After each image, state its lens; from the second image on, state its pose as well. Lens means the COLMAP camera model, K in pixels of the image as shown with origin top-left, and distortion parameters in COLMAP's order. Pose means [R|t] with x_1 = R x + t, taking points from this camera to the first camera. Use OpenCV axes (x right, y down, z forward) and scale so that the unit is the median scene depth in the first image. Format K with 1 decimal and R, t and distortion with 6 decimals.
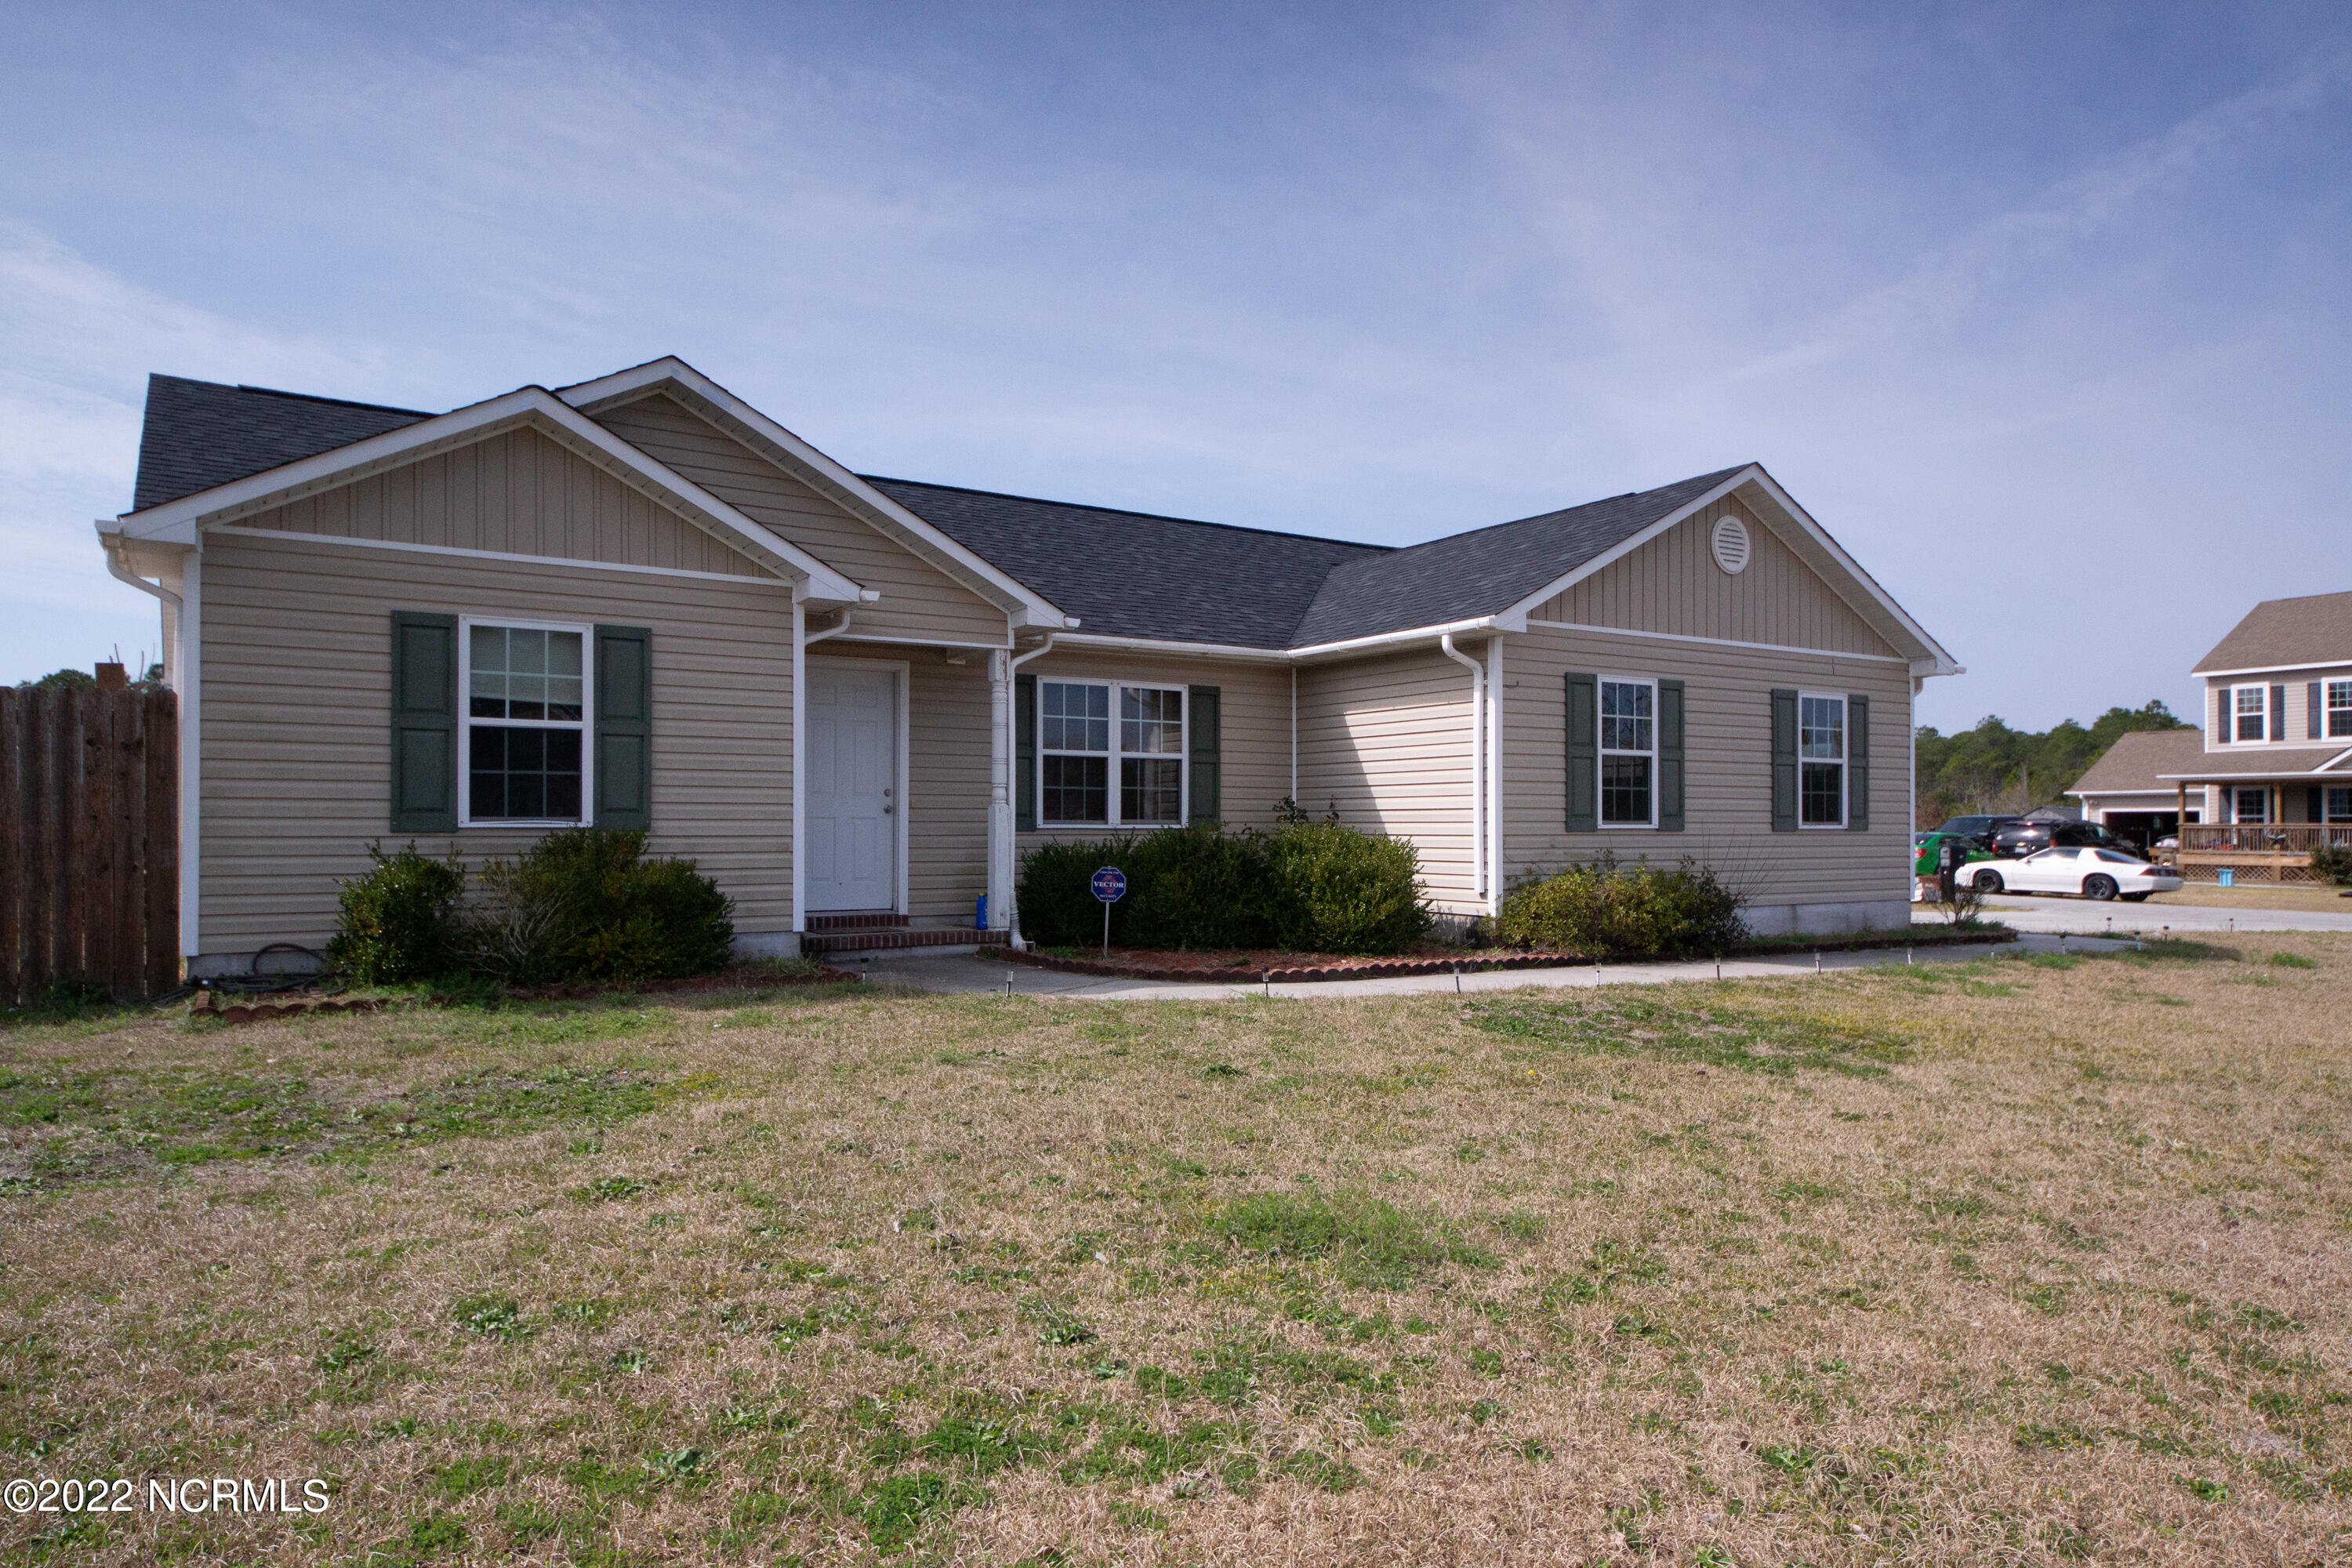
lens RADIAL K [[1471.1, 0, 1167.3], [0, 1471.1, 812.3], [0, 0, 1]] dist [0.026901, -0.017864]
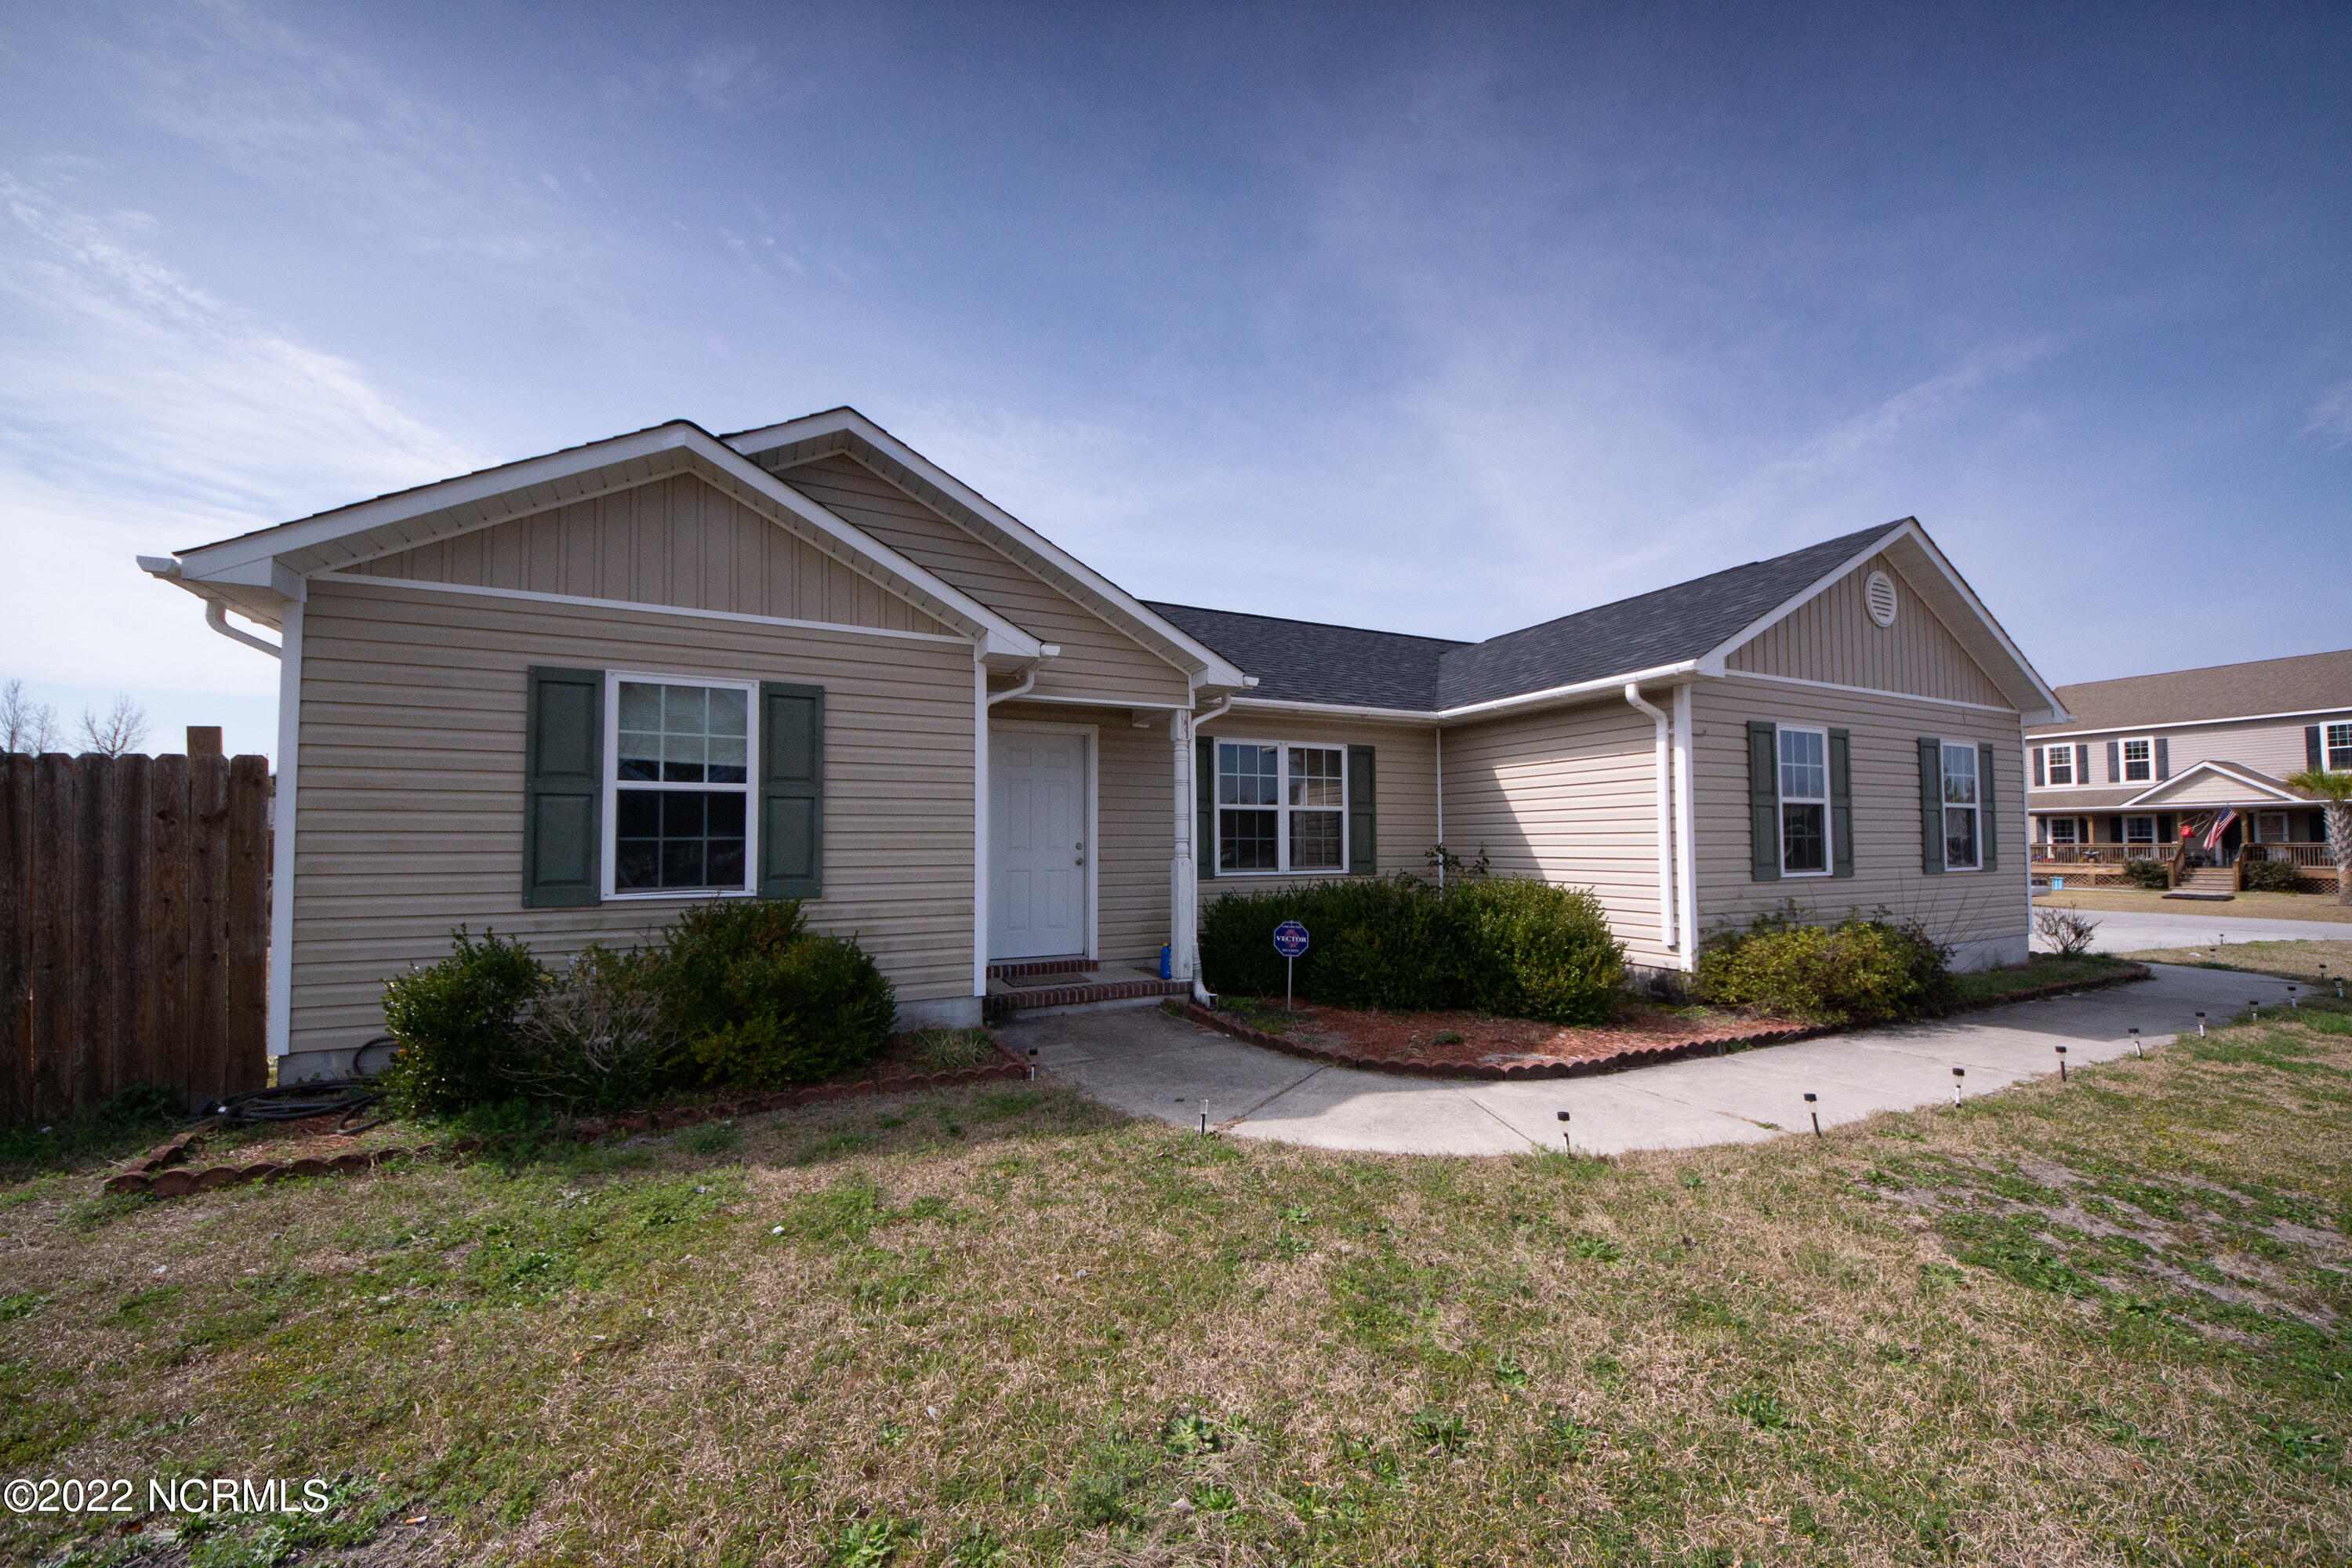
lens RADIAL K [[831.0, 0, 1162.0], [0, 831.0, 813.4], [0, 0, 1]] dist [0.035124, -0.022698]
pose [[0.992176, -0.010786, -0.124384, -0.062987], [0.007487, 0.999608, -0.026964, -0.024861], [0.124626, 0.025822, 0.991868, 0.478877]]
